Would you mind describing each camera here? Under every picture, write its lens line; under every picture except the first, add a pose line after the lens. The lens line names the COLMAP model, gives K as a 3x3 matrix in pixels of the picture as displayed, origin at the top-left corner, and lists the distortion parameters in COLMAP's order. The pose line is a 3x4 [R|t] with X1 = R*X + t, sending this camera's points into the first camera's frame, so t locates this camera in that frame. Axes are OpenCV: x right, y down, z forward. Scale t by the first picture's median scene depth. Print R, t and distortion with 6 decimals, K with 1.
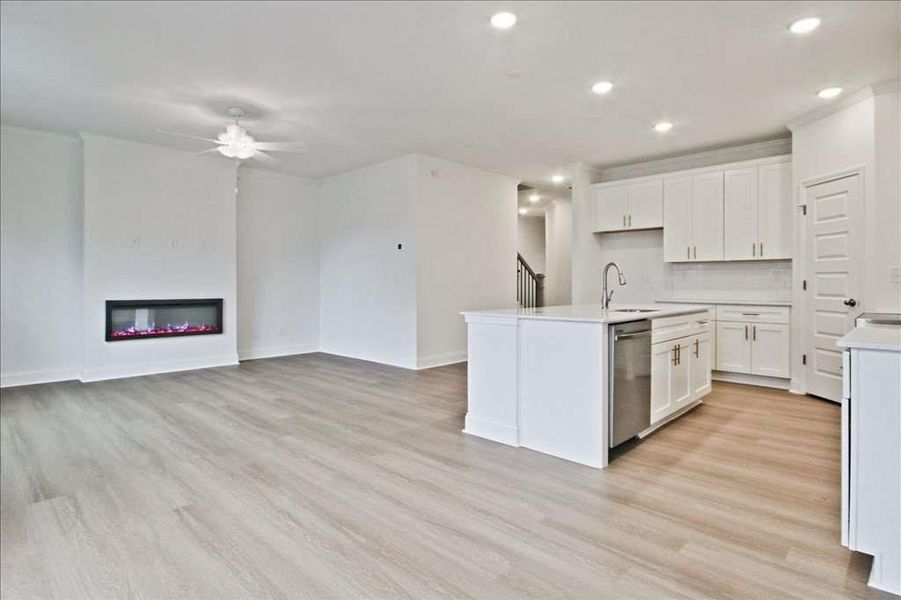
lens RADIAL K [[479.5, 0, 400.9], [0, 479.5, 282.8], [0, 0, 1]] dist [0.014406, 0.001360]
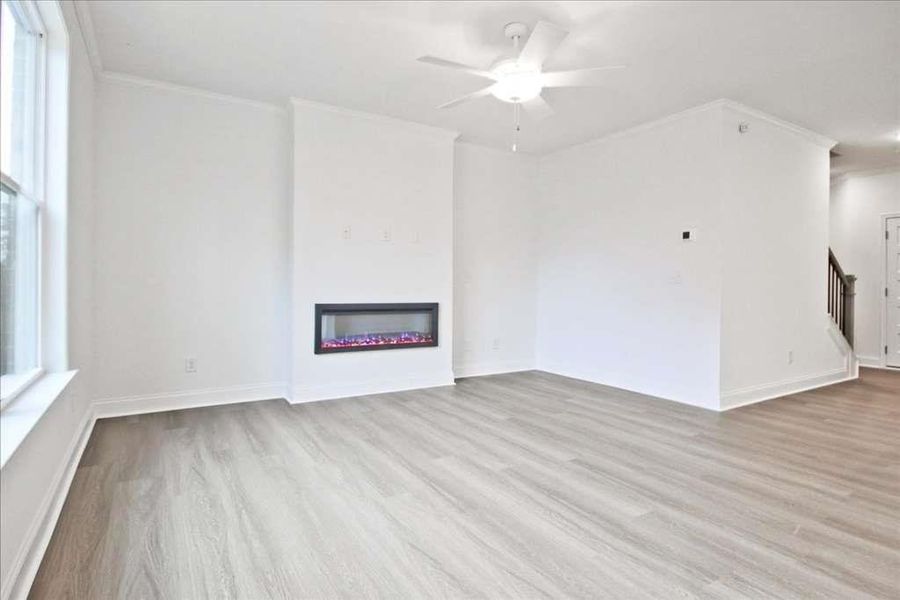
lens RADIAL K [[478.9, 0, 437.5], [0, 478.9, 289.4], [0, 0, 1]] dist [0.014406, 0.001360]
pose [[0.977610, 0.010619, -0.210155, -0.222596], [-0.009077, 0.999924, 0.008302, 0.003123], [0.210227, -0.006208, 0.977633, 0.232351]]
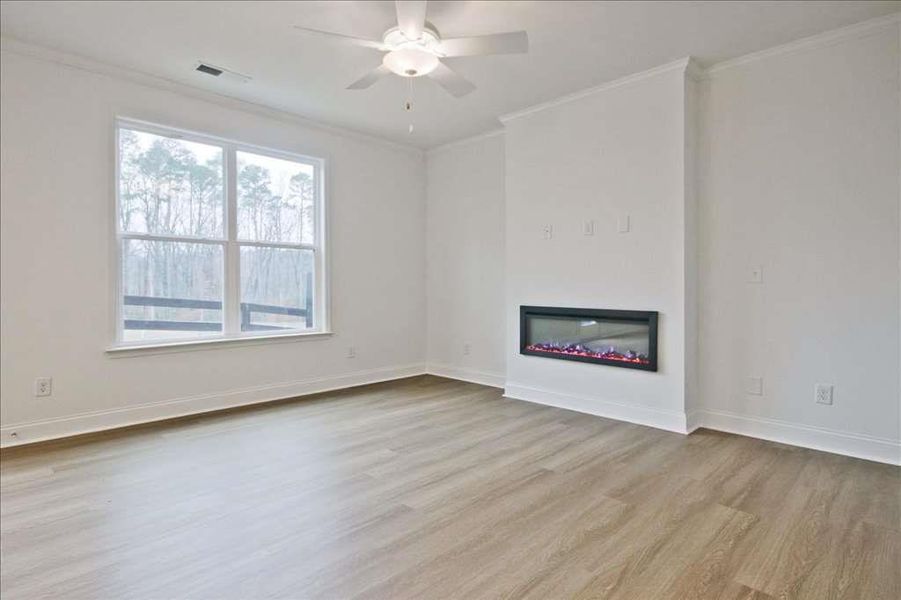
lens RADIAL K [[479.5, 0, 450.2], [0, 479.5, 295.1], [0, 0, 1]] dist [0.014406, 0.001360]
pose [[0.010975, 0.008676, -0.999902, 0.221581], [-0.006471, 0.999942, 0.008605, 0.010096], [0.999919, 0.006376, 0.011031, 0.812329]]
